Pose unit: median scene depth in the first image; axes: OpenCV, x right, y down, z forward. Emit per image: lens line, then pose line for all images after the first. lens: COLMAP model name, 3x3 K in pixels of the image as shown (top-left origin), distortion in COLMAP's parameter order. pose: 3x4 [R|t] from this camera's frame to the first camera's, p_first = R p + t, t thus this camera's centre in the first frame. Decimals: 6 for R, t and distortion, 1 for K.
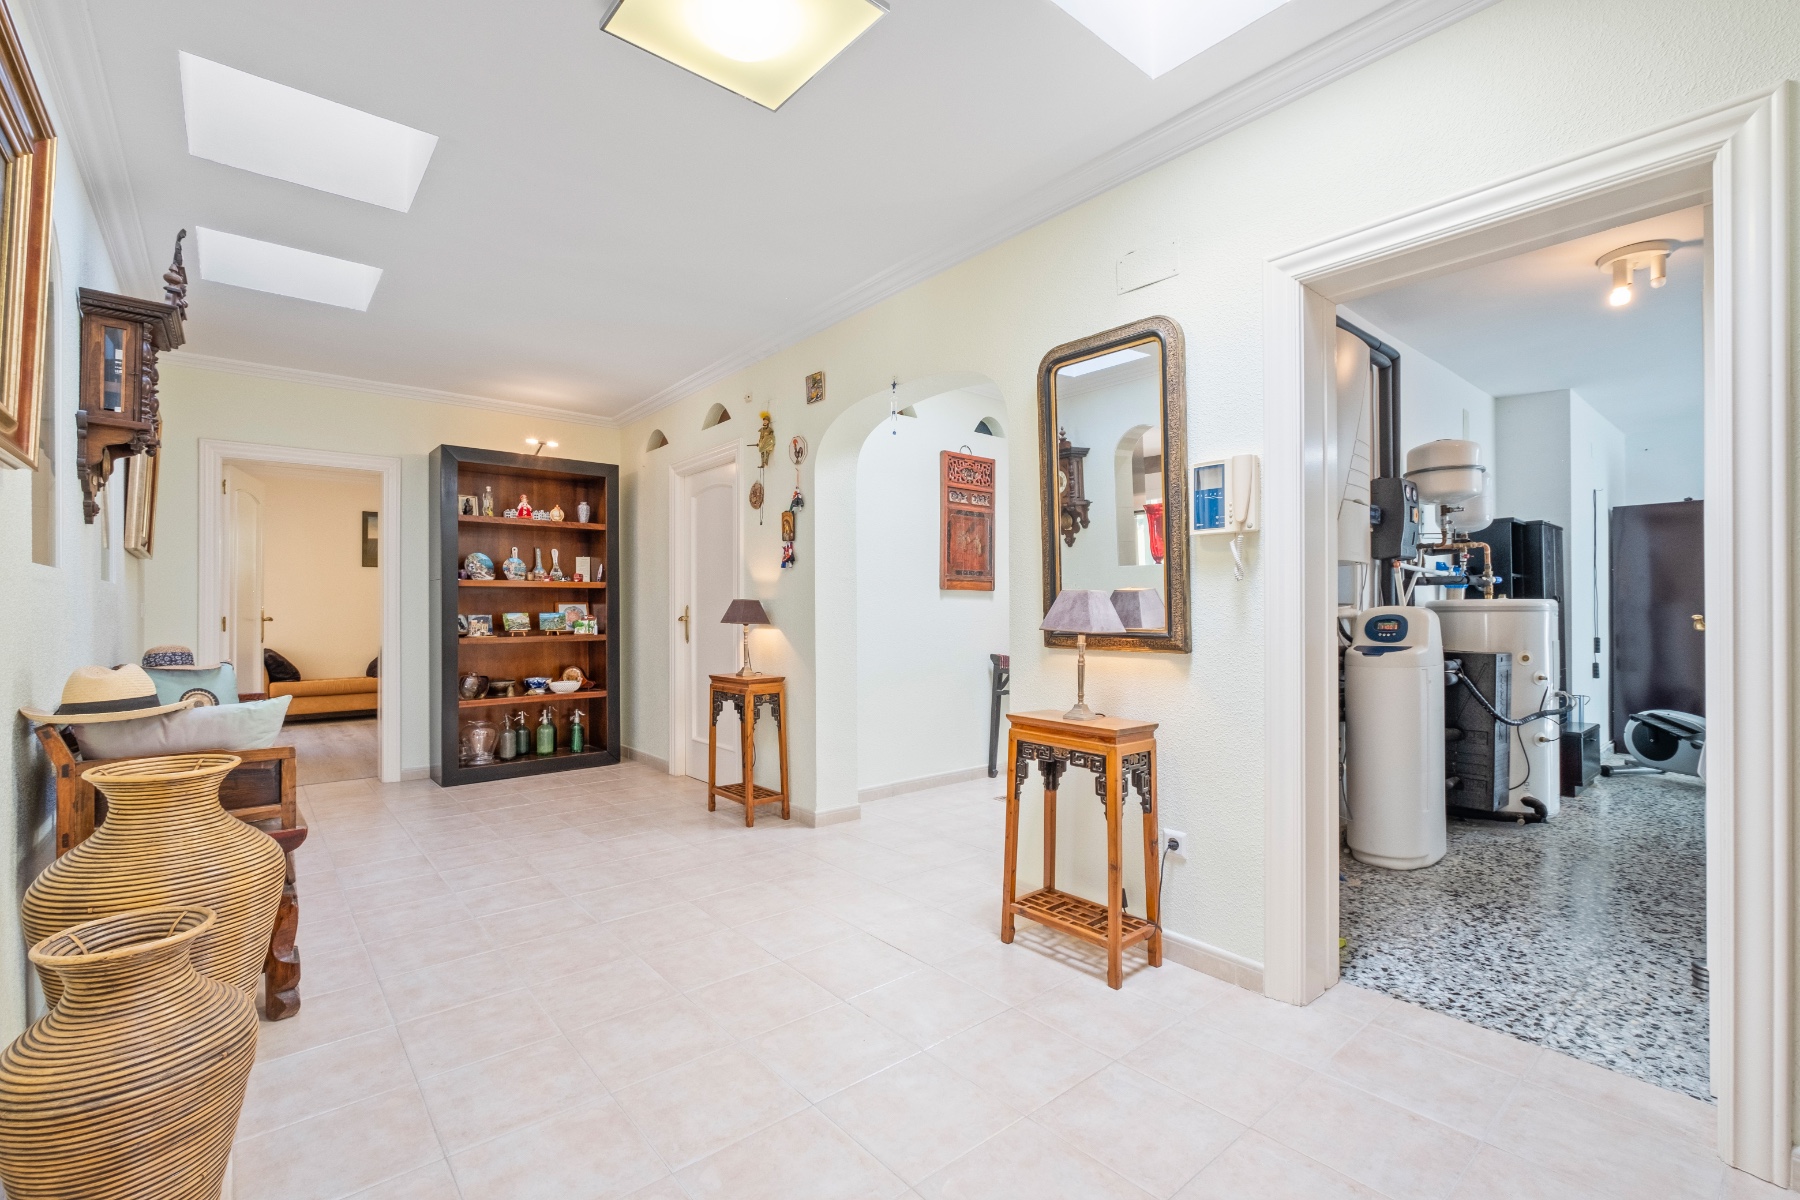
lens RADIAL K [[796.0, 0, 896.3], [0, 796.0, 613.5], [0, 0, 1]] dist [-0.000121, -0.000165]
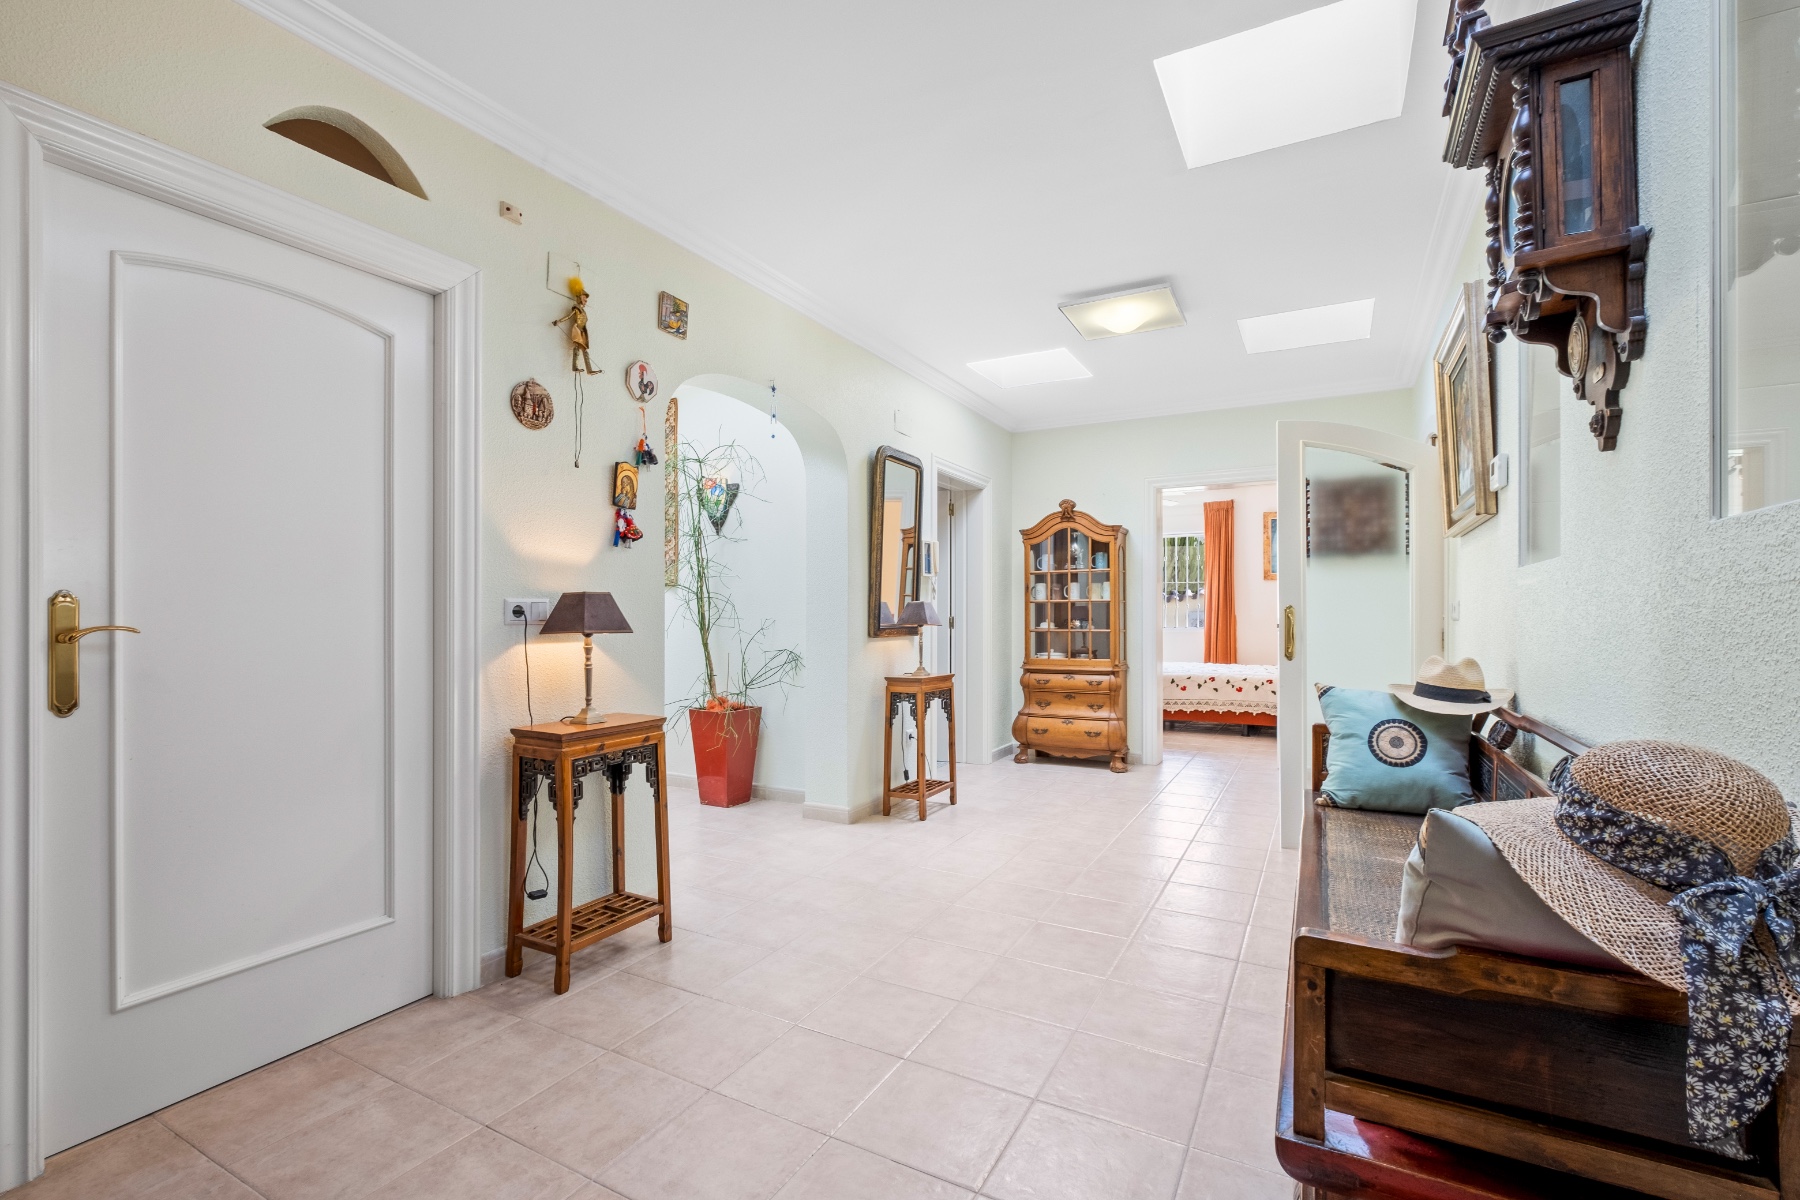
lens RADIAL K [[796.0, 0, 896.3], [0, 796.0, 613.5], [0, 0, 1]] dist [-0.000121, -0.000165]
pose [[-0.368315, 0.001874, 0.929699, -0.854491], [0.003812, 0.999993, -0.000505, -0.001086], [-0.929693, 0.003358, -0.368319, 1.053316]]
